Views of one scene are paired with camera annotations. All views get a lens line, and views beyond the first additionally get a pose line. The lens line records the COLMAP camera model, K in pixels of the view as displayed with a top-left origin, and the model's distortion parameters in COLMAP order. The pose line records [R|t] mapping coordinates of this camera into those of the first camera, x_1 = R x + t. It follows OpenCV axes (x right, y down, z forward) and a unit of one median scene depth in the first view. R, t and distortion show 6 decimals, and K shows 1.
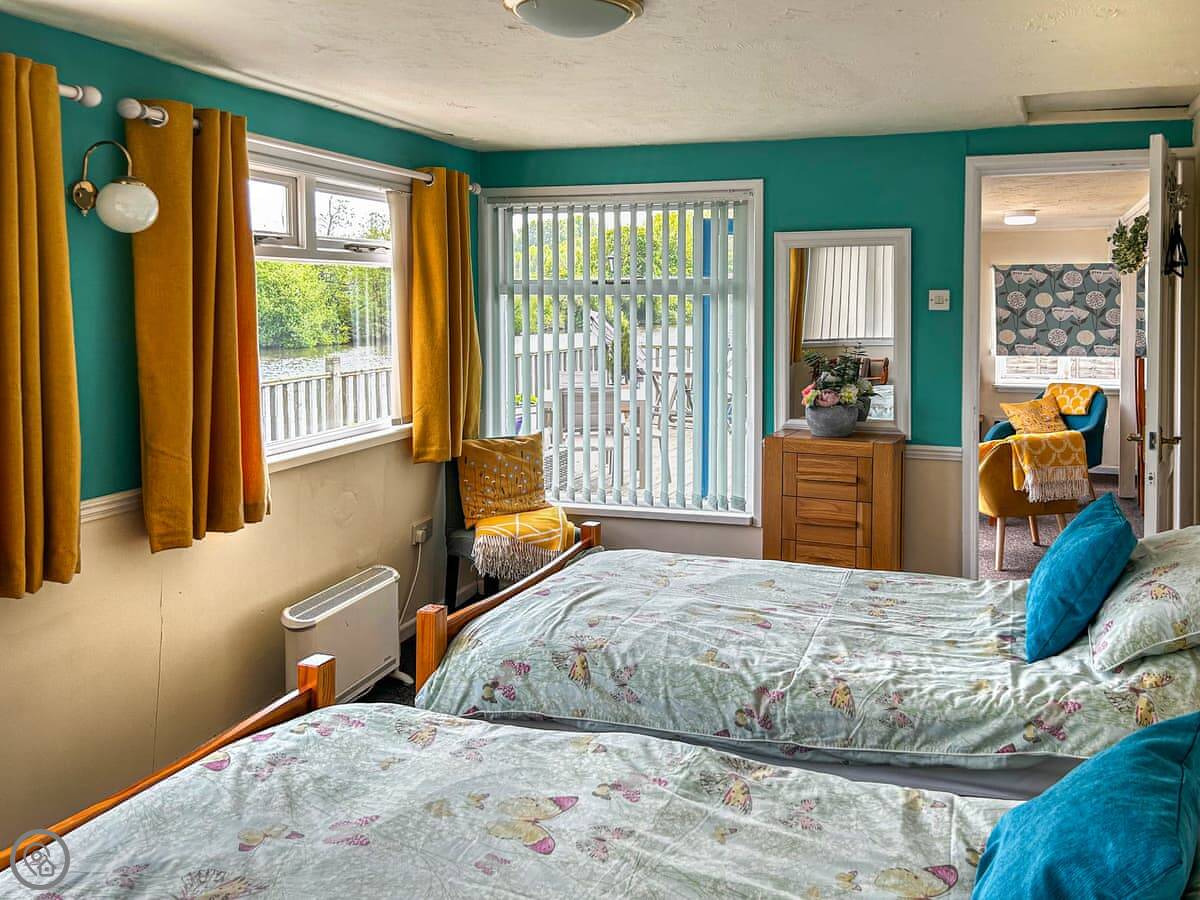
lens RADIAL K [[894.0, 0, 604.7], [0, 894.0, 399.7], [0, 0, 1]] dist [0.067886, -0.067545]
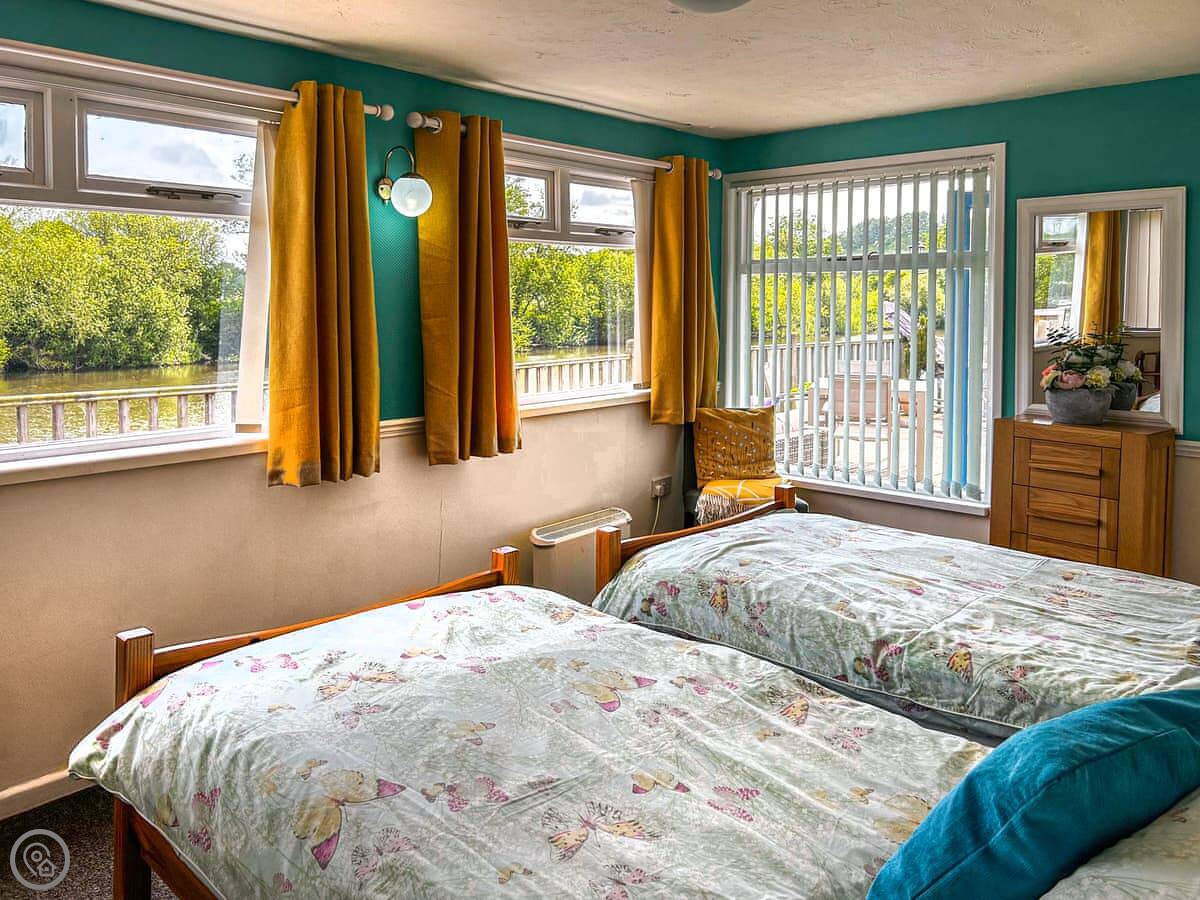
lens RADIAL K [[877.6, 0, 600.0], [0, 877.6, 450.0], [0, 0, 1]] dist [0.137819, -0.244004]
pose [[0.890215, 0.076557, -0.449062, 0.311556], [-0.062502, 0.996981, 0.046064, 0.075005], [0.451233, -0.012939, 0.892313, -0.037433]]
